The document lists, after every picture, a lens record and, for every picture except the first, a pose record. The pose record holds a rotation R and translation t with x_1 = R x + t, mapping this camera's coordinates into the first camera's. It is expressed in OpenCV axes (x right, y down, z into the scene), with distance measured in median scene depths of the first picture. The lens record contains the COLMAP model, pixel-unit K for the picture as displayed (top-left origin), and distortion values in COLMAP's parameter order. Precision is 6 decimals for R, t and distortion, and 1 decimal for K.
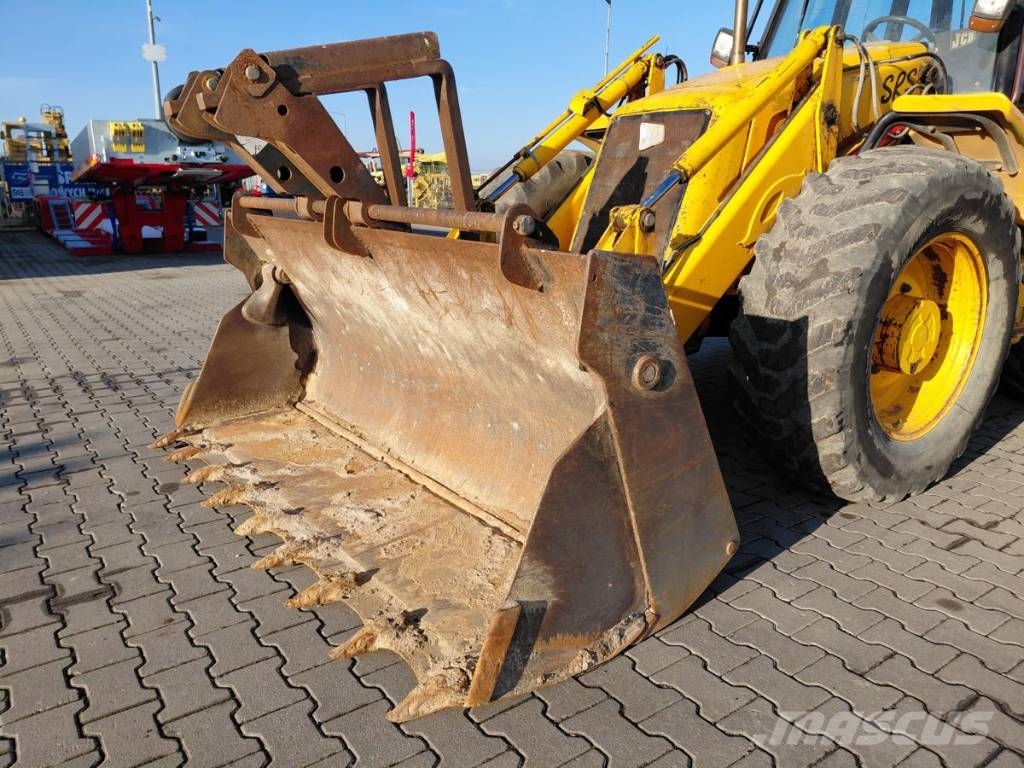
lens RADIAL K [[750.1, 0, 517.8], [0, 750.1, 383.9], [0, 0, 1]] dist [0.095998, -0.162925]
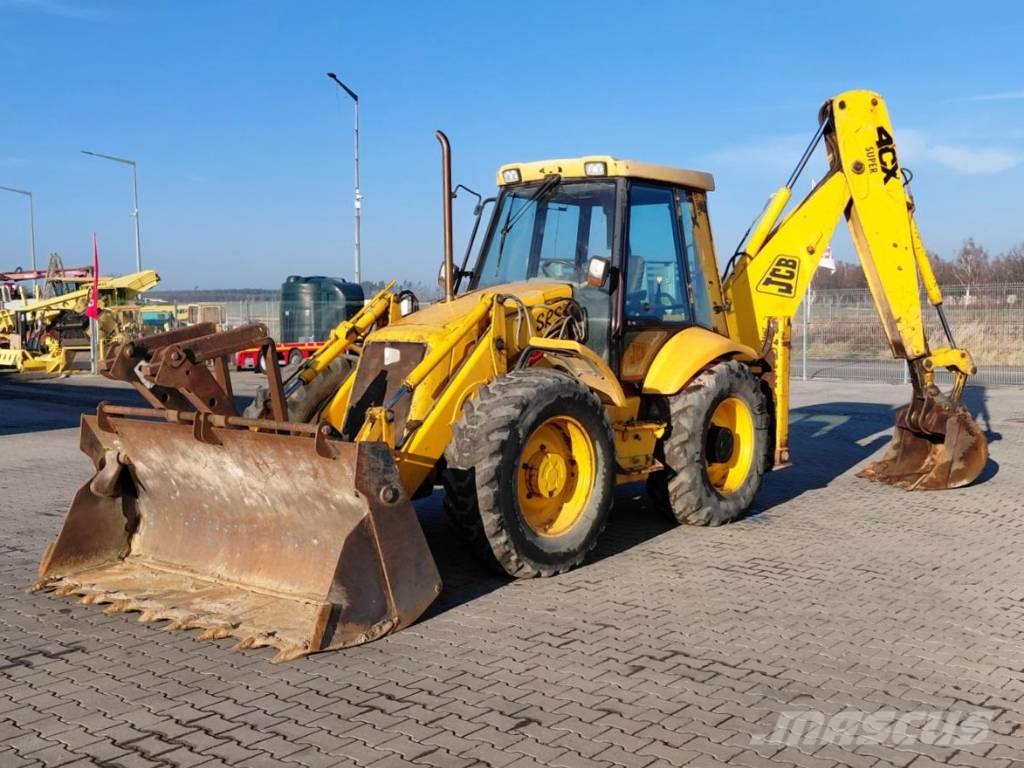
lens RADIAL K [[1103.8, 0, 530.3], [0, 1103.8, 381.8], [0, 0, 1]] dist [0.317787, -1.134084]
pose [[0.966504, -0.029825, 0.254912, -0.155232], [0.077093, 0.981094, -0.177512, 0.176070], [-0.244798, 0.191218, 0.950531, -1.452670]]
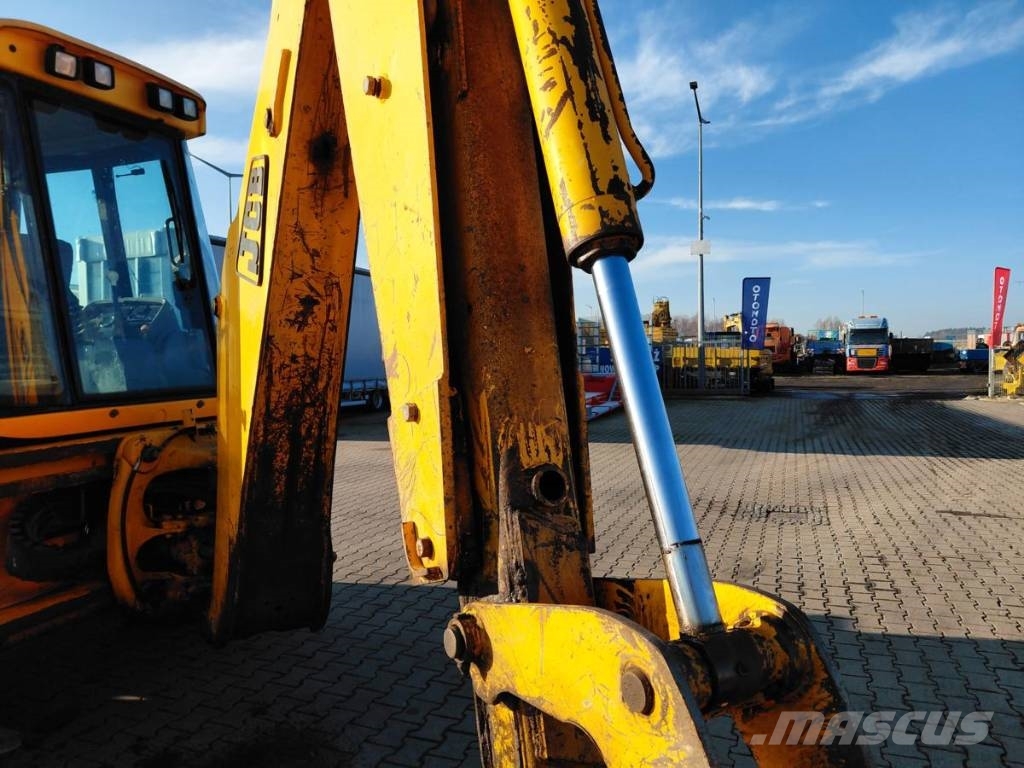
lens RADIAL K [[748.4, 0, 515.3], [0, 748.4, 382.5], [0, 0, 1]] dist [0.077551, -0.153783]
pose [[0.557573, 0.019240, -0.829905, 2.583912], [-0.191573, 0.975728, -0.106088, -0.587696], [0.807721, 0.218139, 0.547725, 1.751903]]
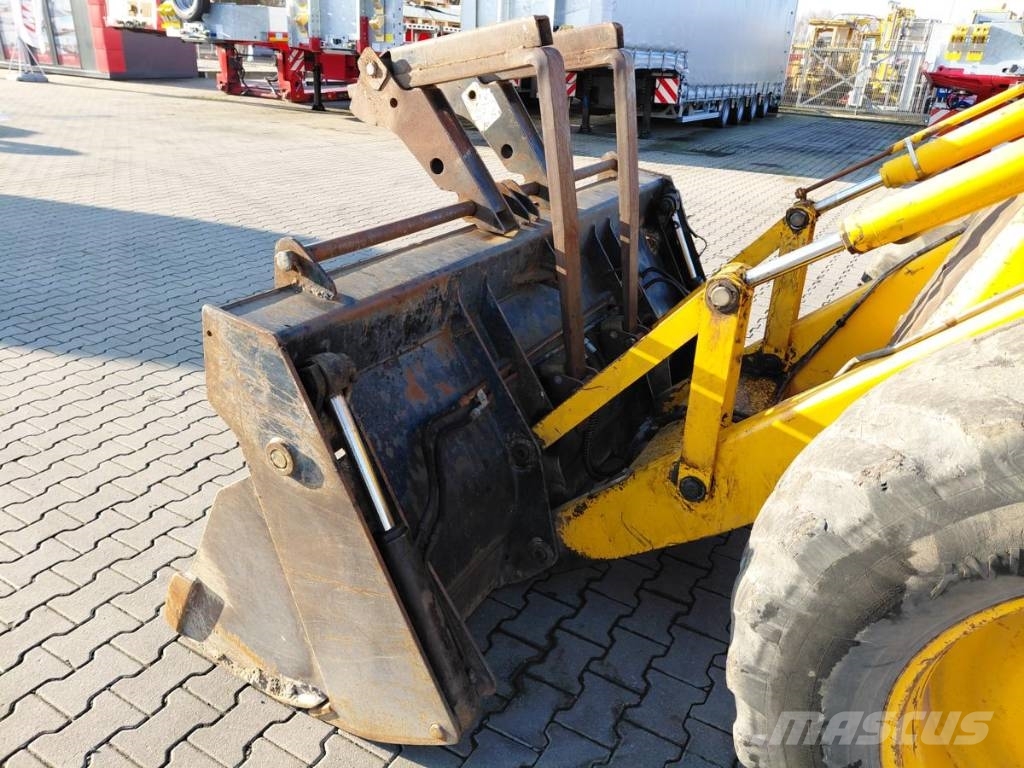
lens RADIAL K [[757.0, 0, 513.8], [0, 757.0, 378.0], [0, 0, 1]] dist [-0.005474, -0.000971]
pose [[0.410781, 0.384371, -0.826752, 0.638040], [-0.272100, 0.917149, 0.291202, -0.280962], [0.870184, 0.105339, 0.481335, 0.521412]]
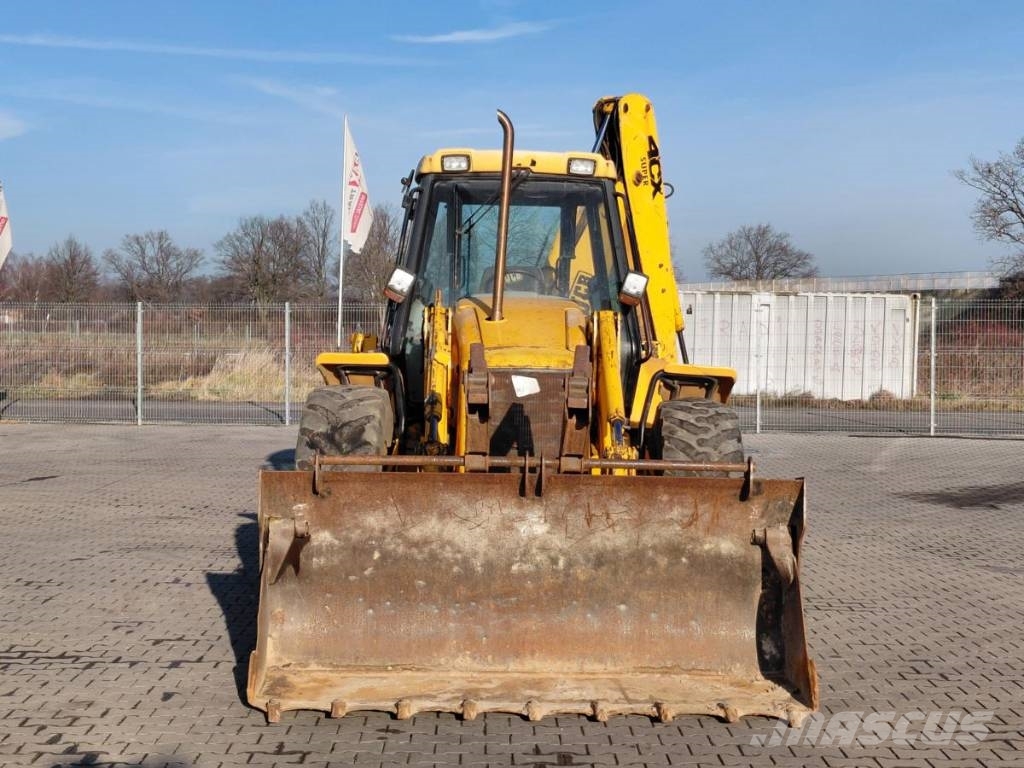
lens RADIAL K [[1598.3, 0, 512.0], [0, 1598.3, 384.0], [0, 0, 1]] dist [0.203142, -0.057428]
pose [[0.578928, -0.026261, 0.814956, -2.386910], [0.196644, 0.974477, -0.108290, -0.060665], [-0.791312, 0.222948, 0.569315, -0.578358]]
